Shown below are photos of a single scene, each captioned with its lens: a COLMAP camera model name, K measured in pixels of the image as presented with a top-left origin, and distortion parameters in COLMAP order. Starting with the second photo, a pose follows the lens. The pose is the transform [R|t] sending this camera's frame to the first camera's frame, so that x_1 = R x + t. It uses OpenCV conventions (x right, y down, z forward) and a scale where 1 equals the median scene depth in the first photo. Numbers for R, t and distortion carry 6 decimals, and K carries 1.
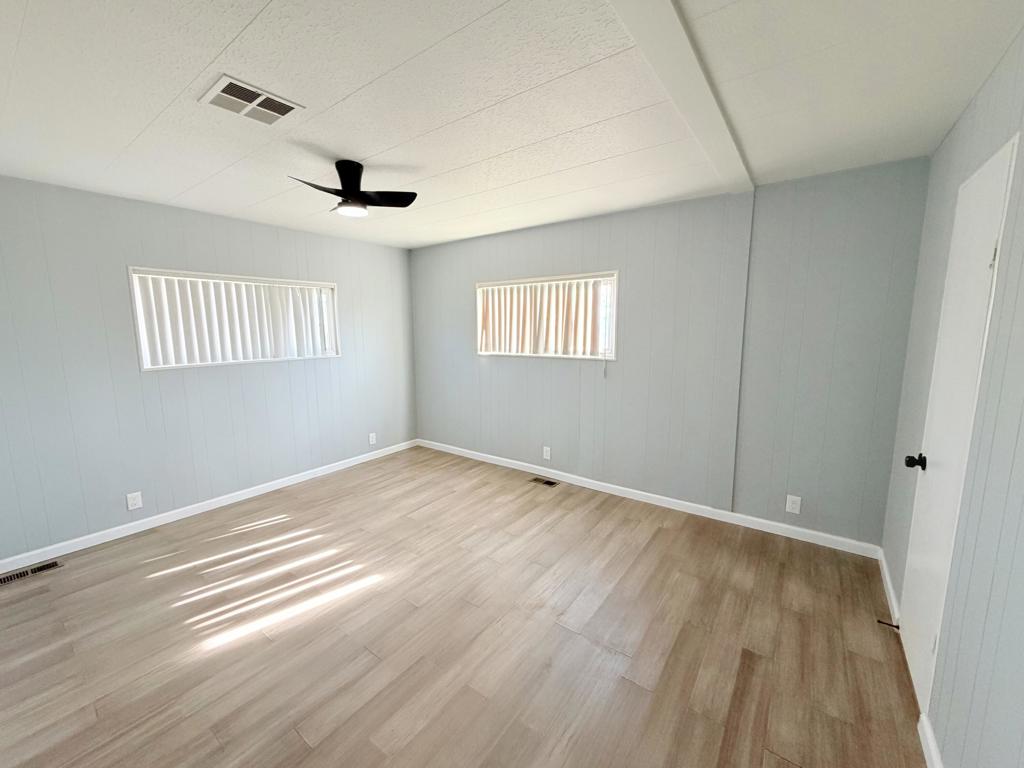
lens RADIAL K [[409.0, 0, 512.0], [0, 409.0, 384.0], [0, 0, 1]] dist [0.002390, -0.000126]
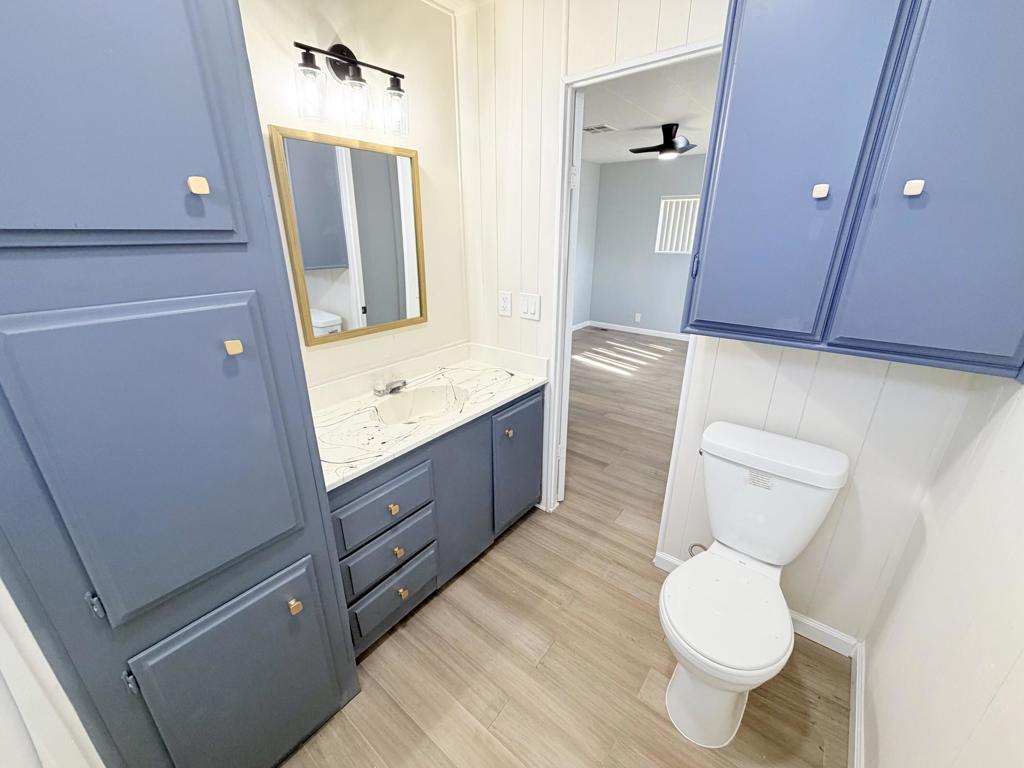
lens RADIAL K [[409.0, 0, 512.0], [0, 409.0, 384.0], [0, 0, 1]] dist [0.002390, -0.000126]
pose [[-0.033347, 0.356462, -0.933715, 1.157438], [-0.144030, 0.922768, 0.357427, -0.055148], [0.989011, 0.146402, 0.020569, 0.370667]]
